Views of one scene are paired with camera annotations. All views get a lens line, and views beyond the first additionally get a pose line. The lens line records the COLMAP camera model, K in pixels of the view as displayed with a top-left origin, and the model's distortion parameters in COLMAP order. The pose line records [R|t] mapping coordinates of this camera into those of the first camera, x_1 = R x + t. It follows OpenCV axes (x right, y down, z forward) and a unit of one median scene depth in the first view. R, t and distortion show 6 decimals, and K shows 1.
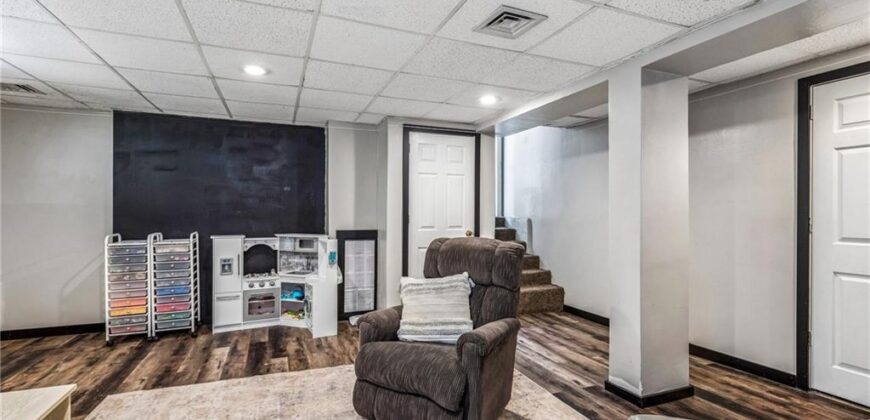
lens RADIAL K [[391.1, 0, 429.7], [0, 391.1, 212.6], [0, 0, 1]] dist [0.001208, 0.000785]
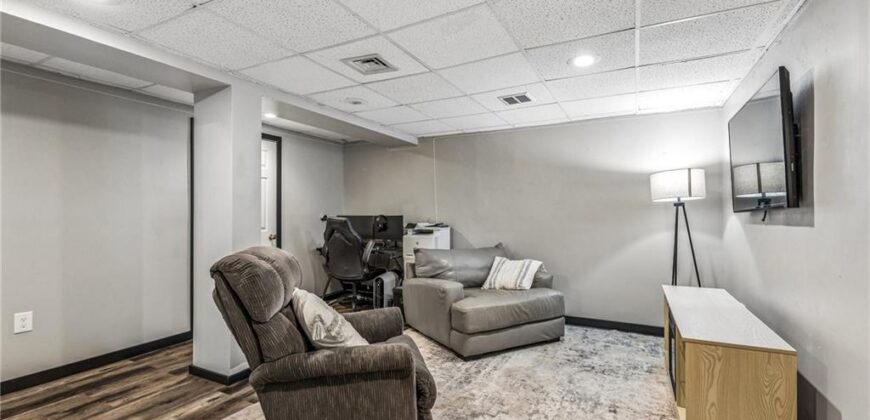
lens RADIAL K [[391.1, 0, 429.7], [0, 391.1, 212.6], [0, 0, 1]] dist [0.001208, 0.000785]
pose [[-0.647116, 0.000941, 0.762391, -0.595555], [0.000255, 0.999999, -0.001017, 0.000617], [-0.762391, -0.000464, -0.647116, 1.118036]]
